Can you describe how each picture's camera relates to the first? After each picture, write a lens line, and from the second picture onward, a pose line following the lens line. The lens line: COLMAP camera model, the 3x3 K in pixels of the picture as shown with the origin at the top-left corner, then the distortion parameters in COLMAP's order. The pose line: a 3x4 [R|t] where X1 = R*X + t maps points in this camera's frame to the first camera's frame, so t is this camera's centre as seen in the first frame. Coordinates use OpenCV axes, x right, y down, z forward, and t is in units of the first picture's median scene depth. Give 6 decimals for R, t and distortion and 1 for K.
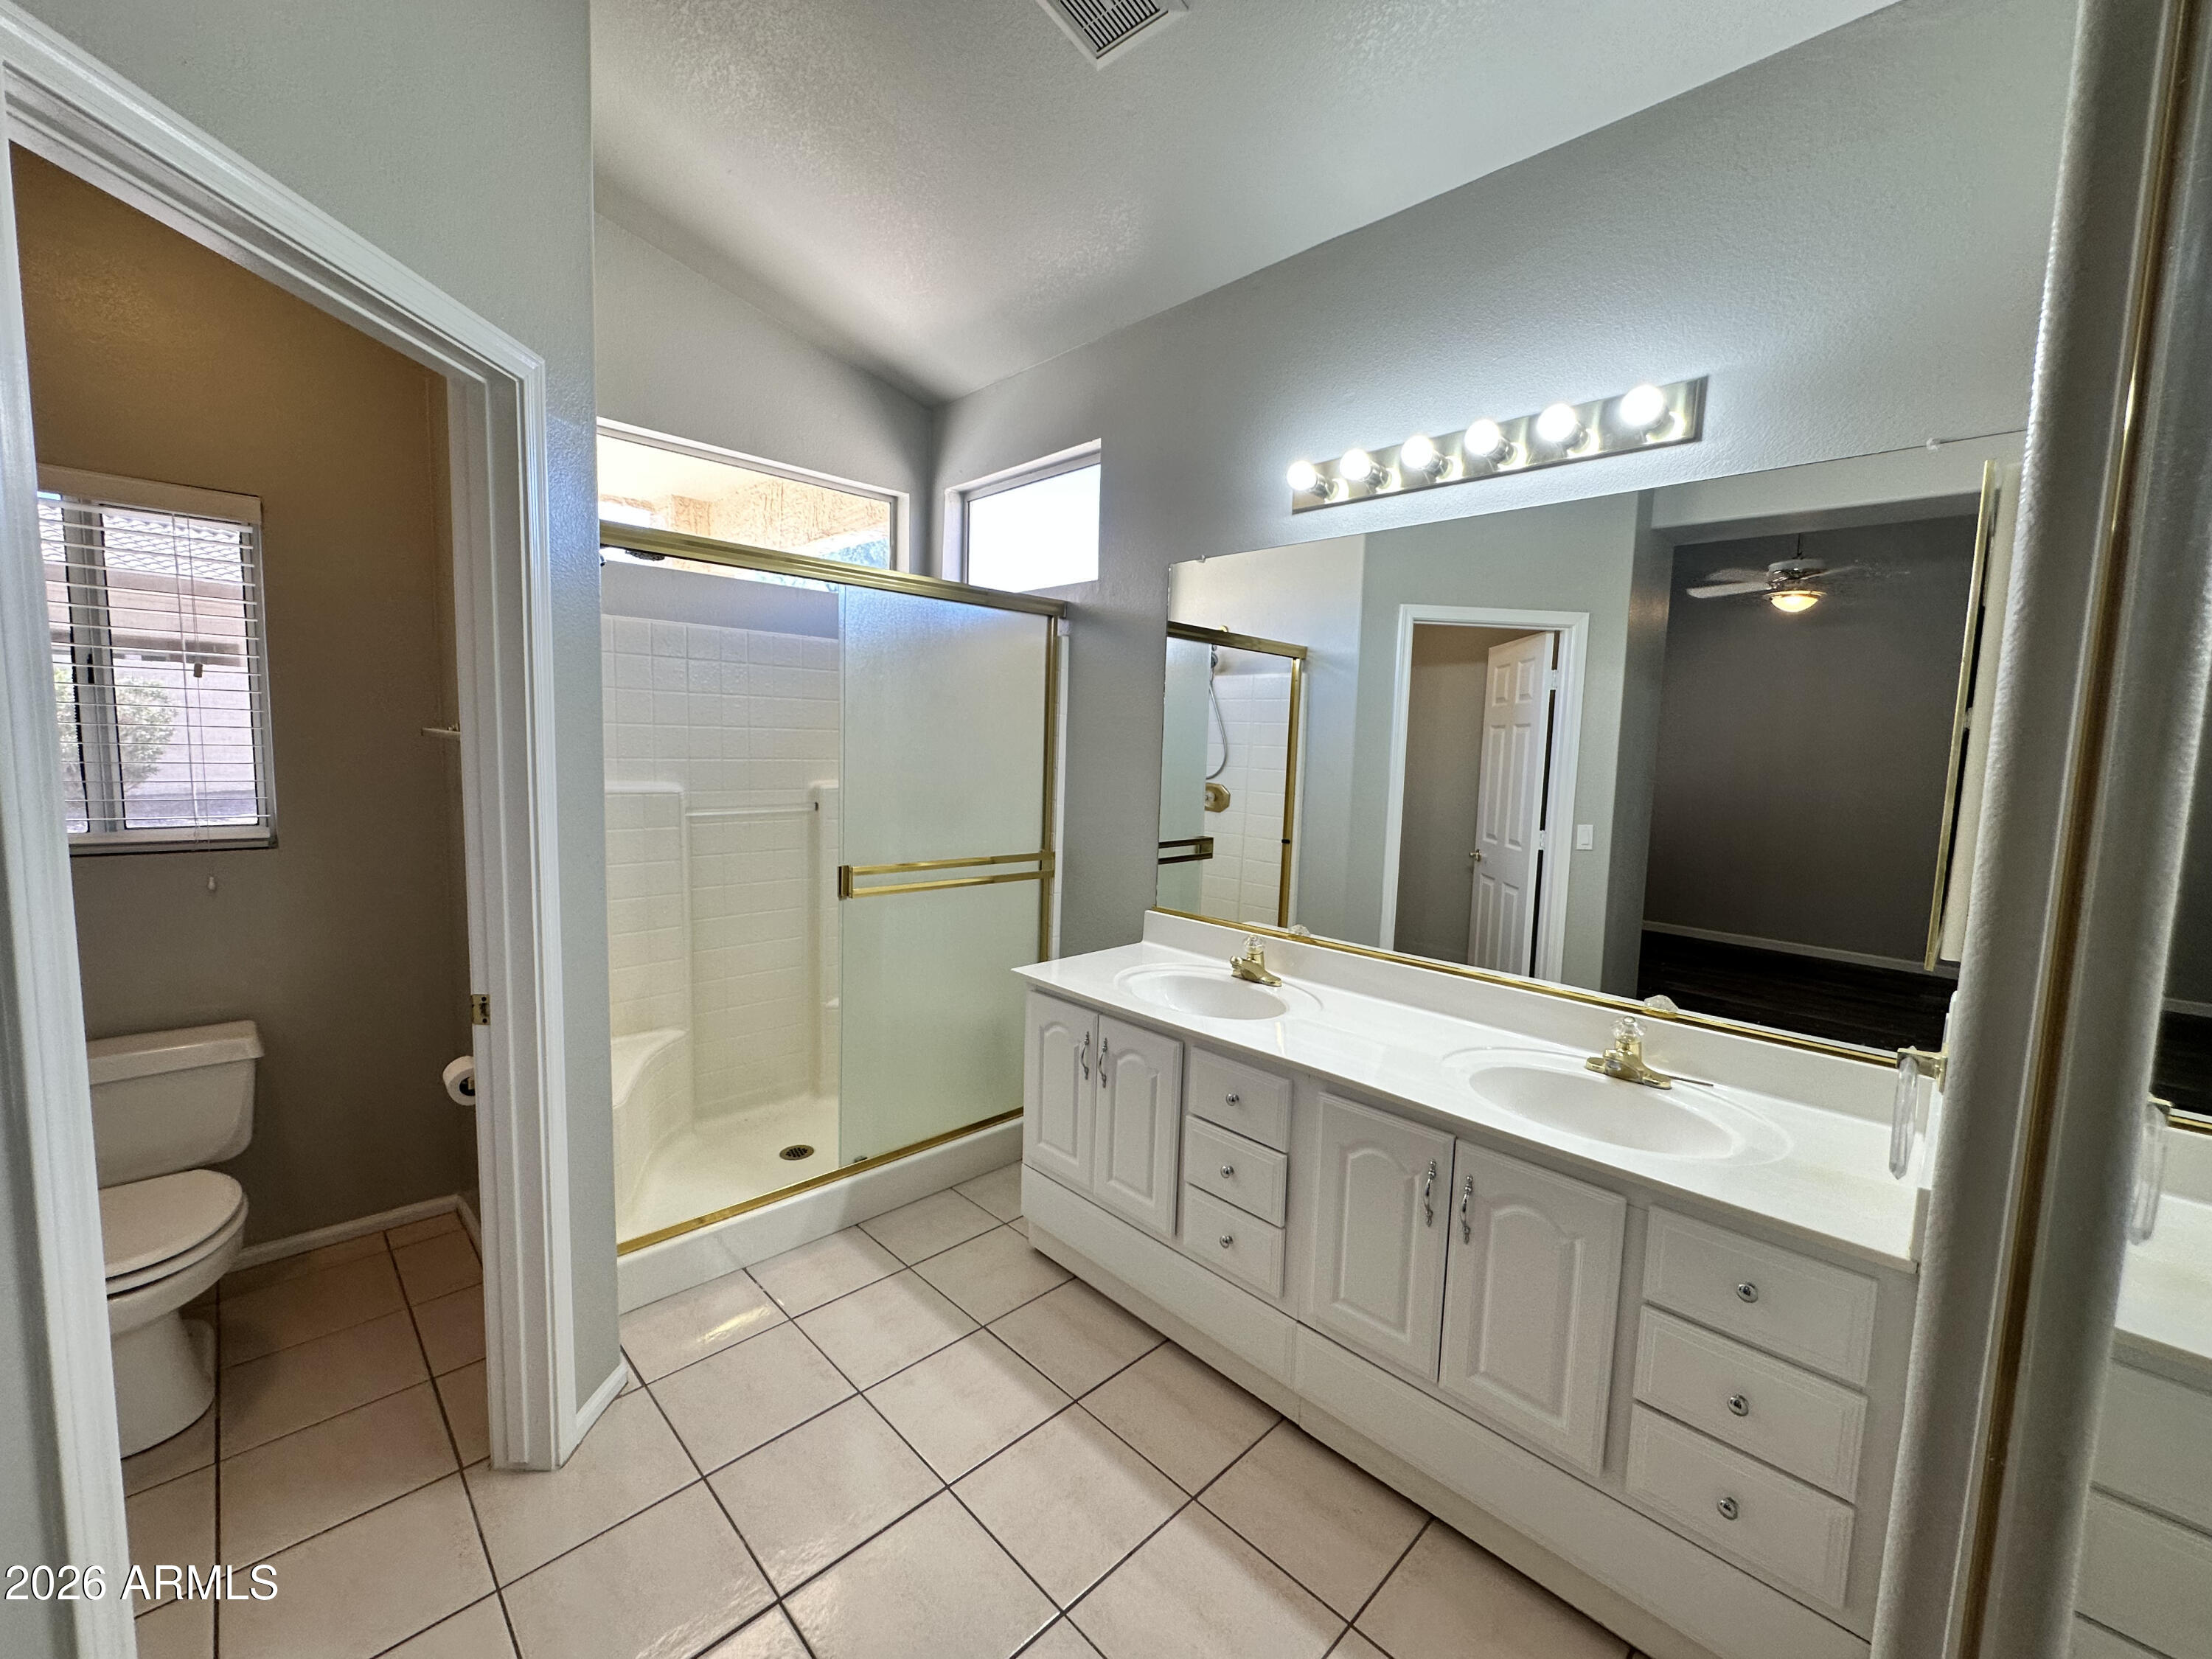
lens RADIAL K [[889.2, 0, 1107.0], [0, 889.2, 825.8], [0, 0, 1]] dist [-0.004356, -0.000081]
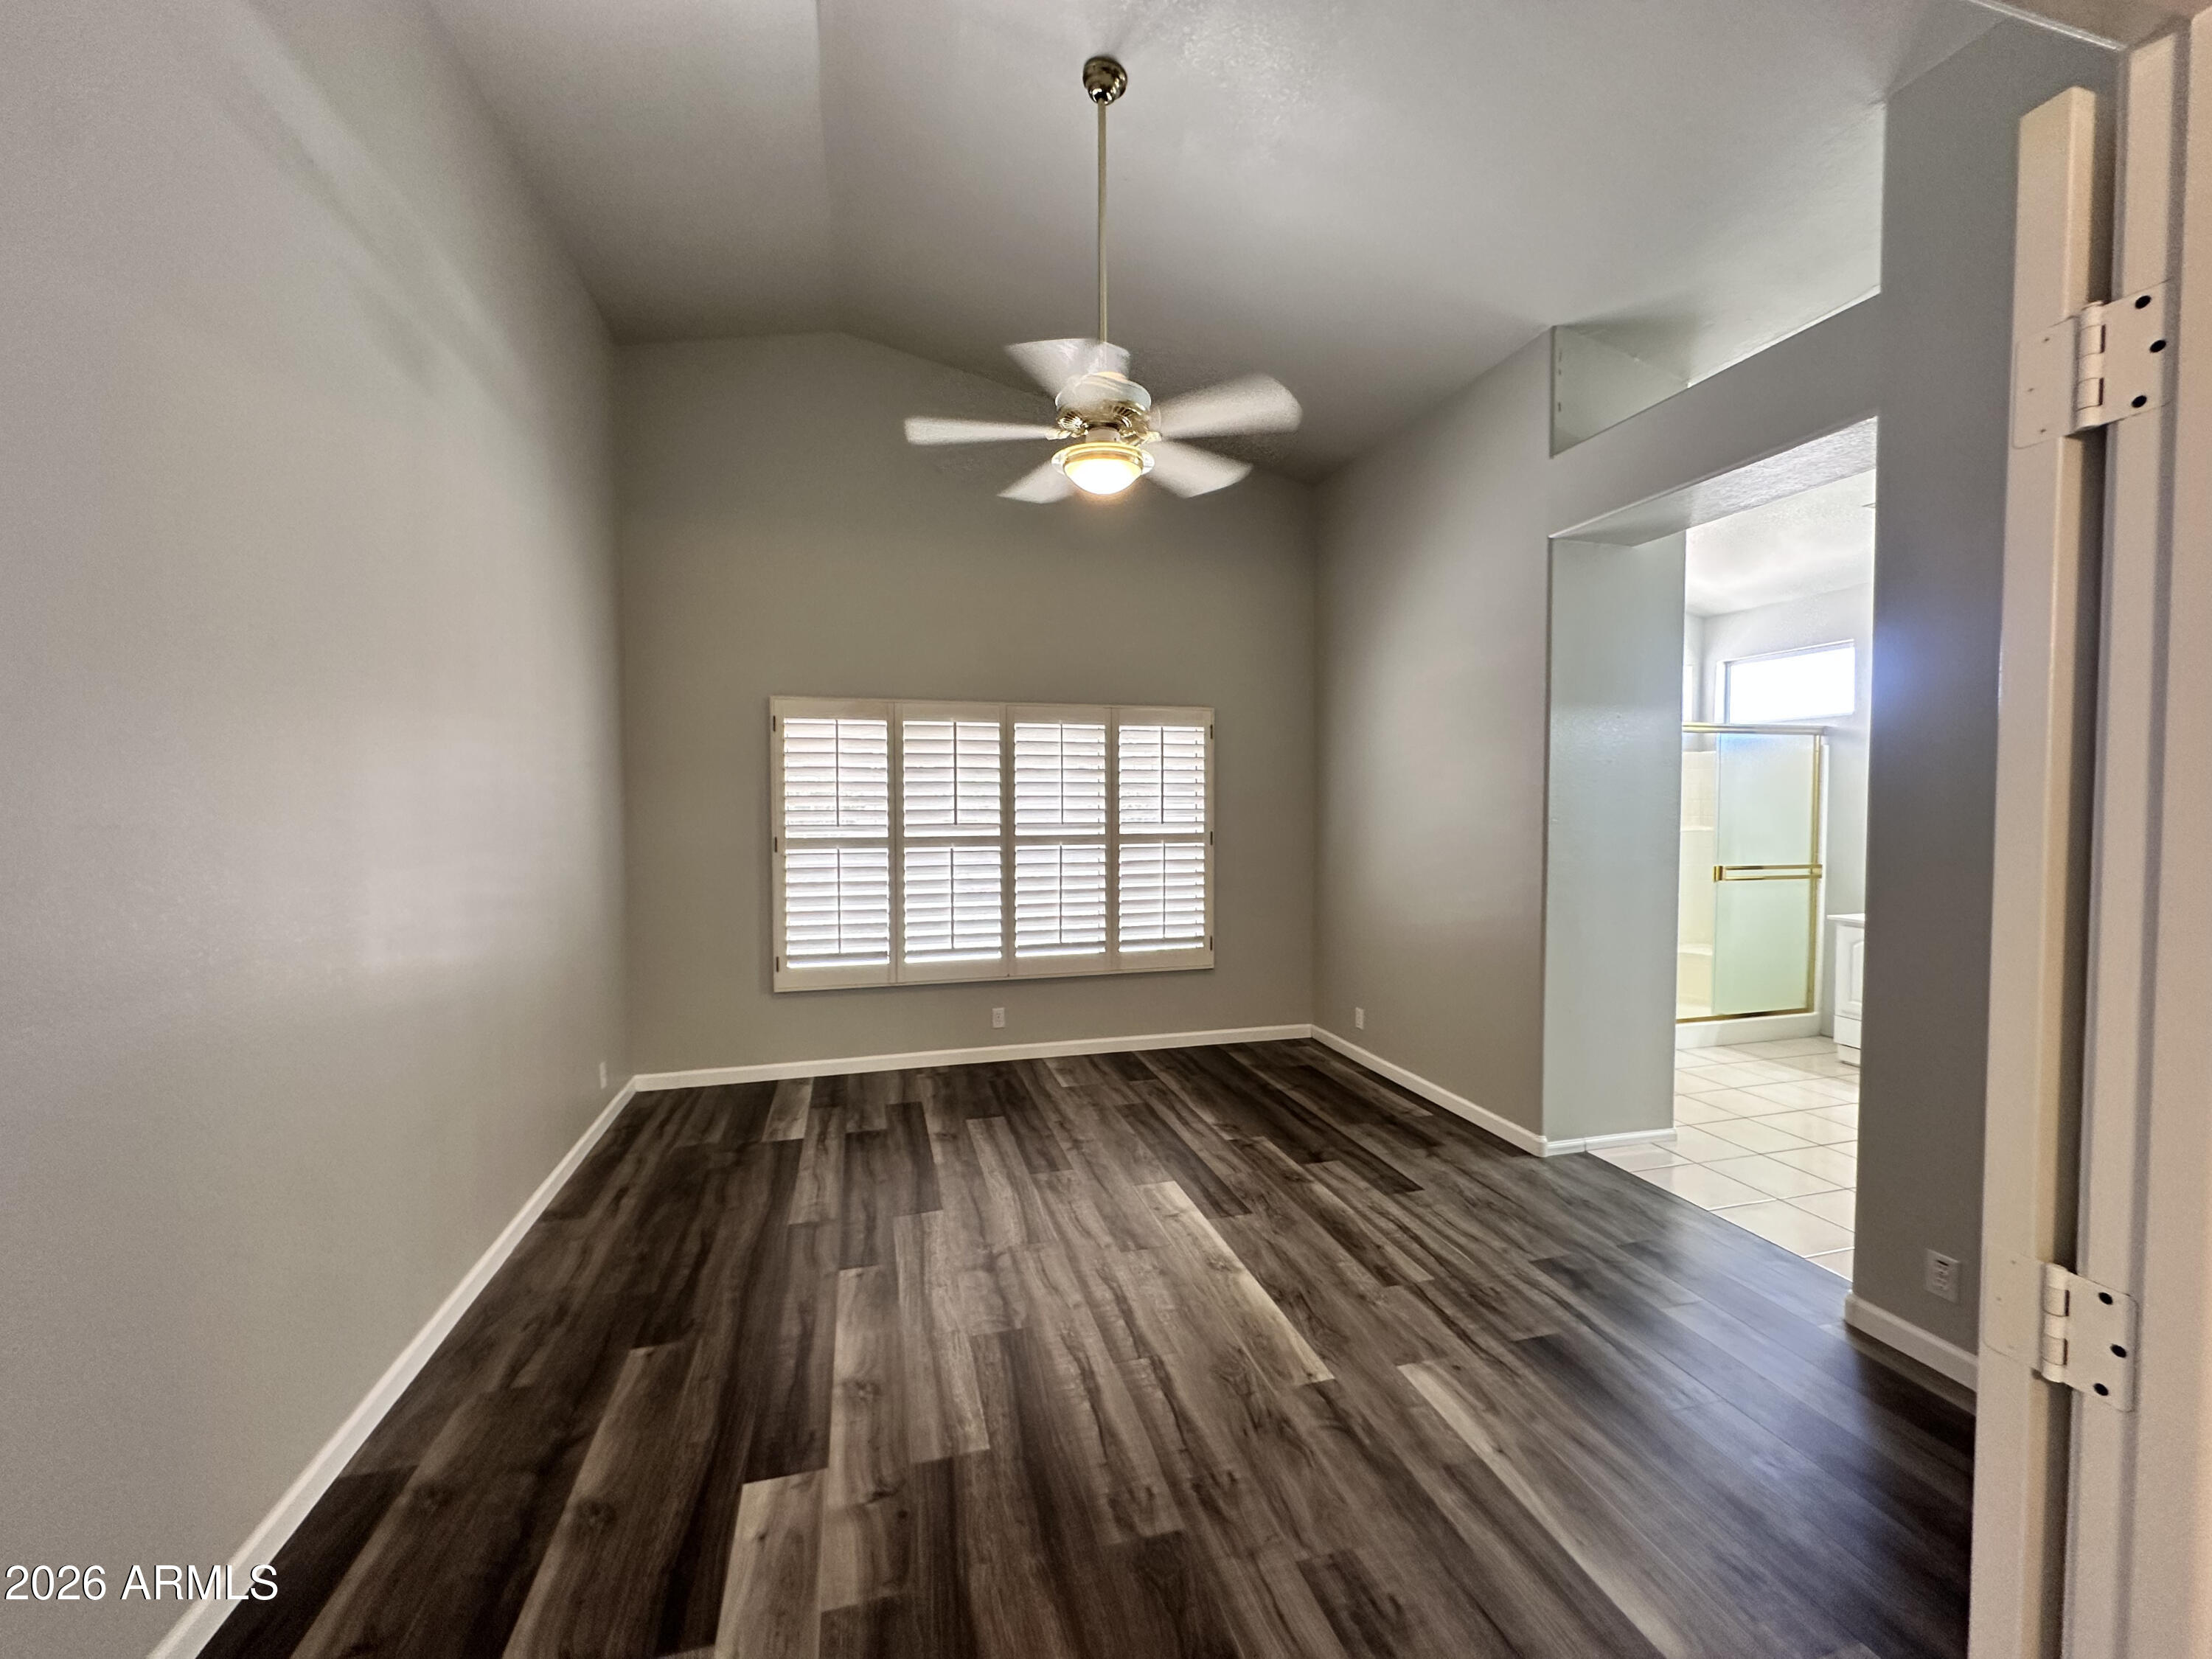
lens RADIAL K [[888.0, 0, 1101.8], [0, 888.0, 825.7], [0, 0, 1]] dist [-0.001196, -0.000033]
pose [[0.866216, -0.023361, -0.499123, -0.428057], [-0.013375, 0.997465, -0.069896, 0.098663], [0.499491, 0.067221, 0.863707, -1.294850]]
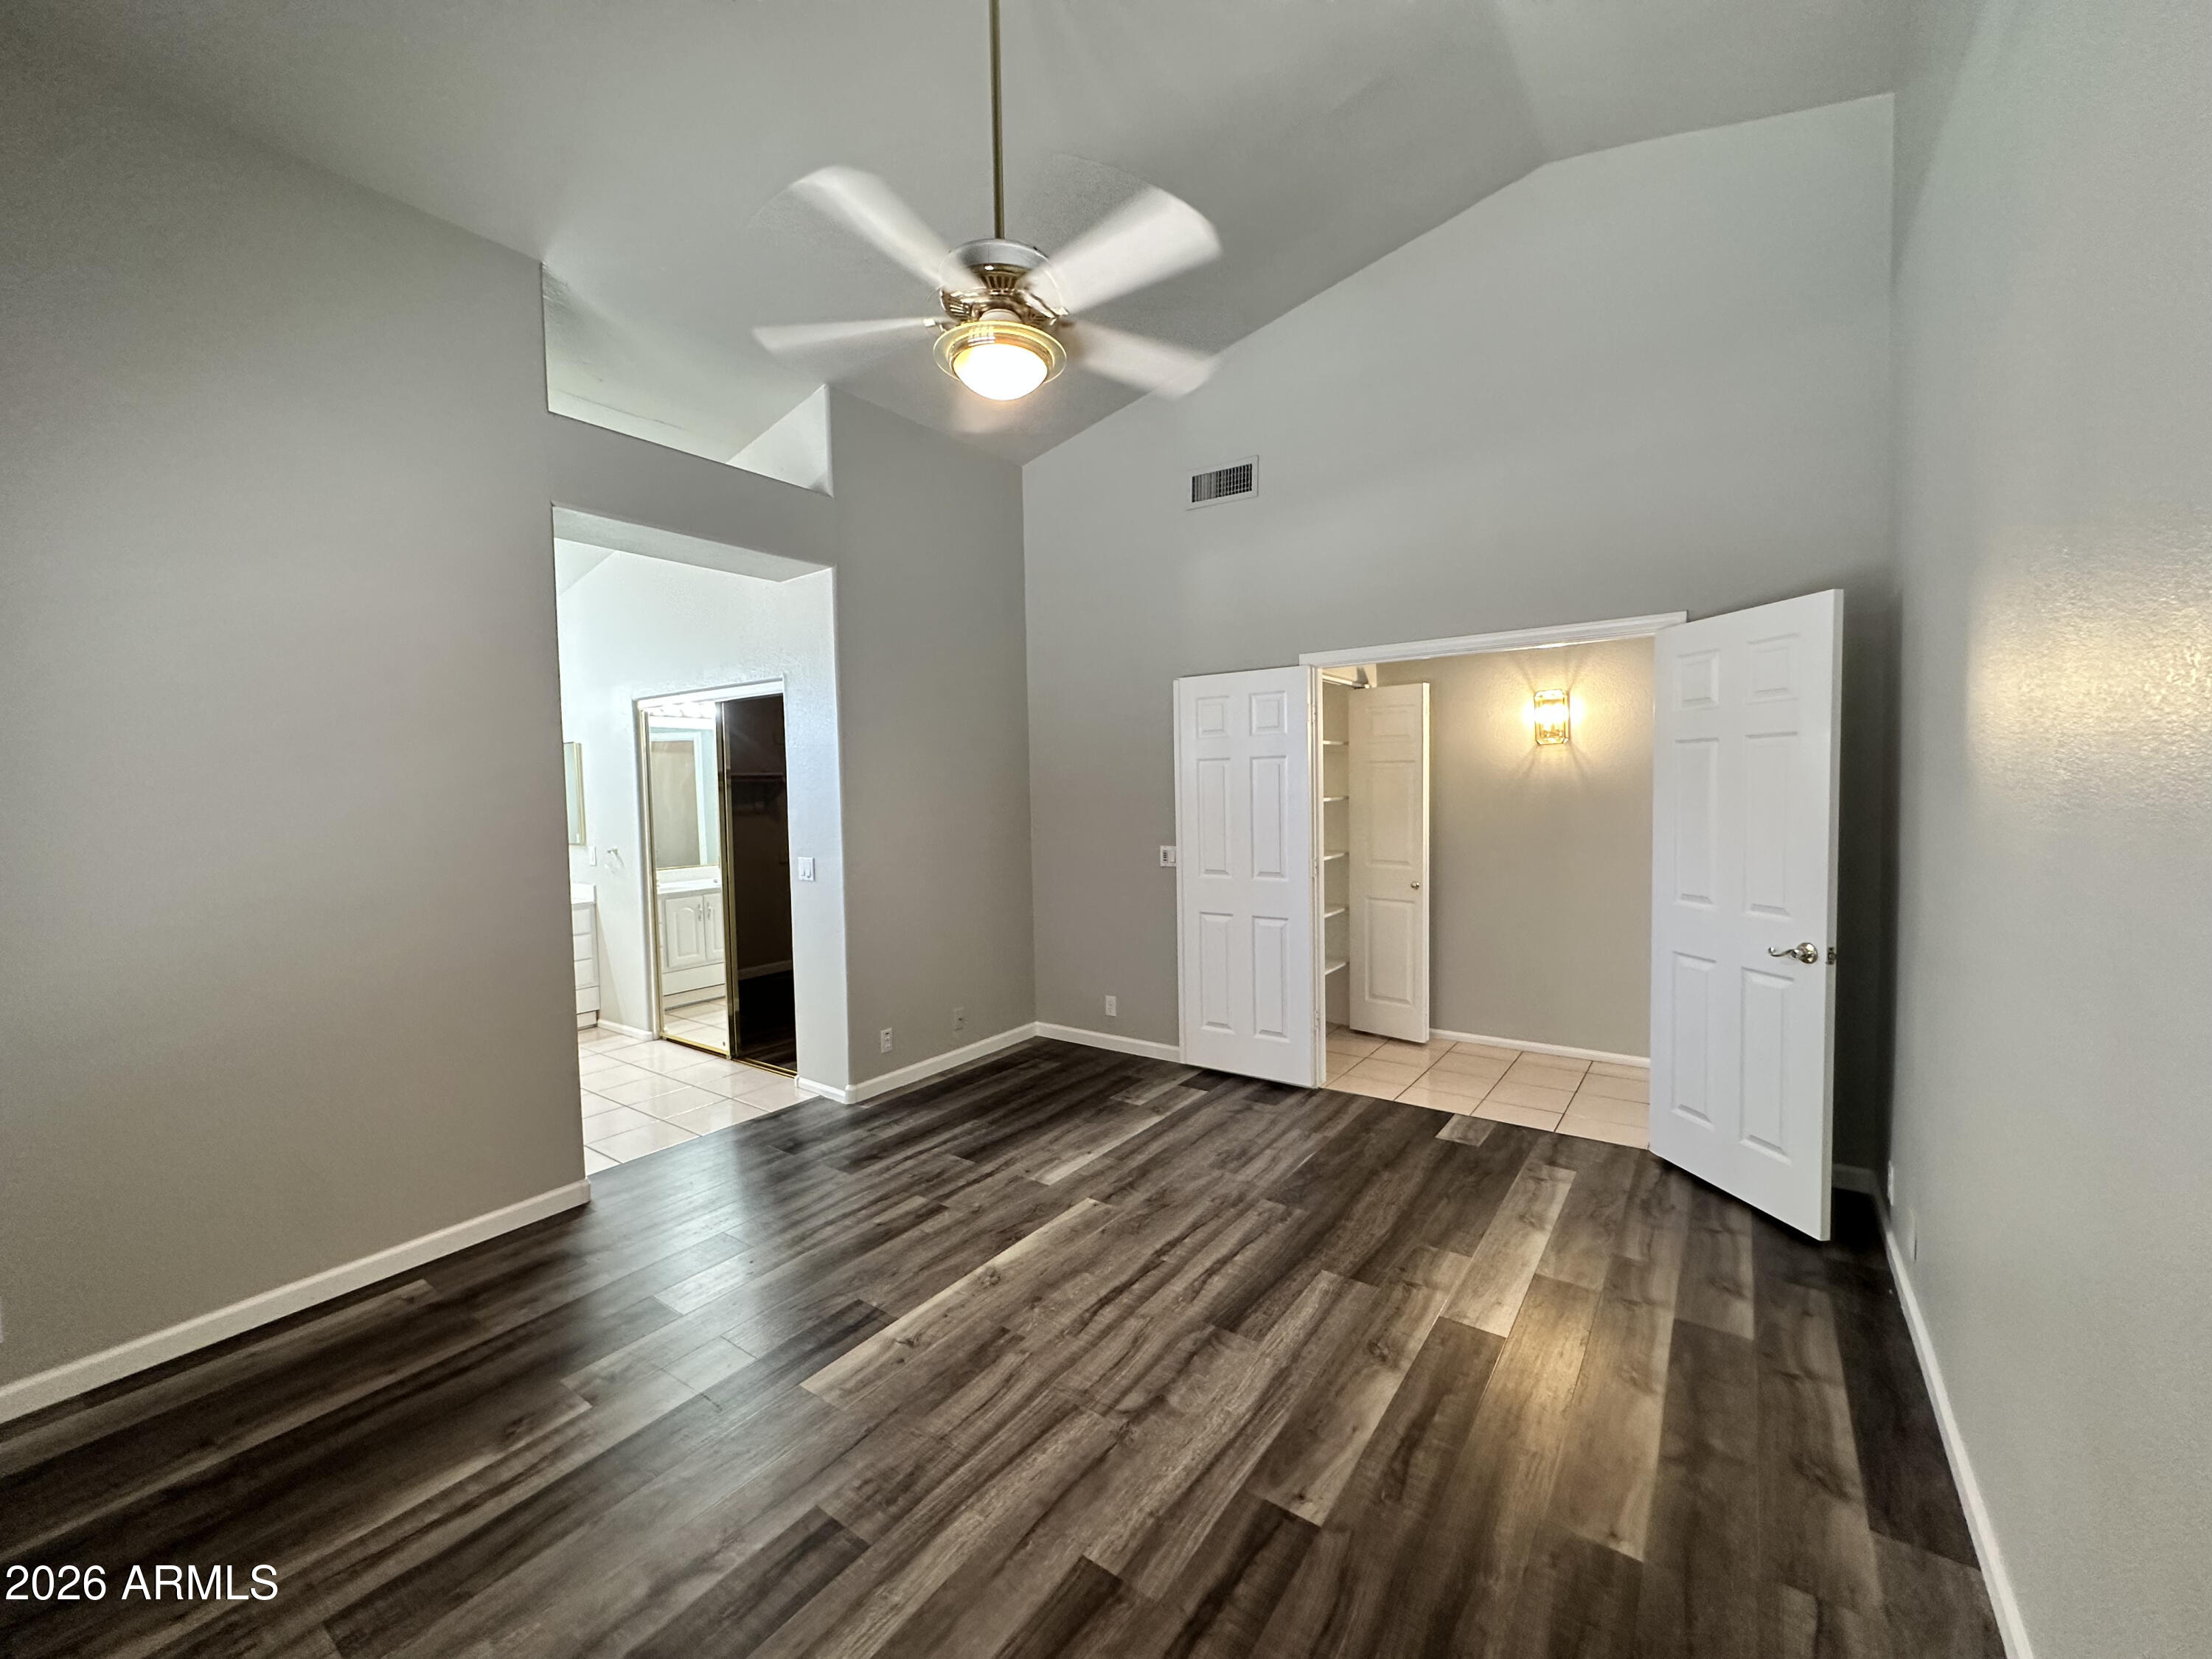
lens RADIAL K [[888.0, 0, 1101.8], [0, 888.0, 825.7], [0, 0, 1]] dist [-0.001196, -0.000033]
pose [[-0.163449, -0.076173, 0.983607, -1.720802], [0.109927, 0.989400, 0.094889, -0.037255], [-0.980408, 0.123635, -0.153343, -0.380909]]
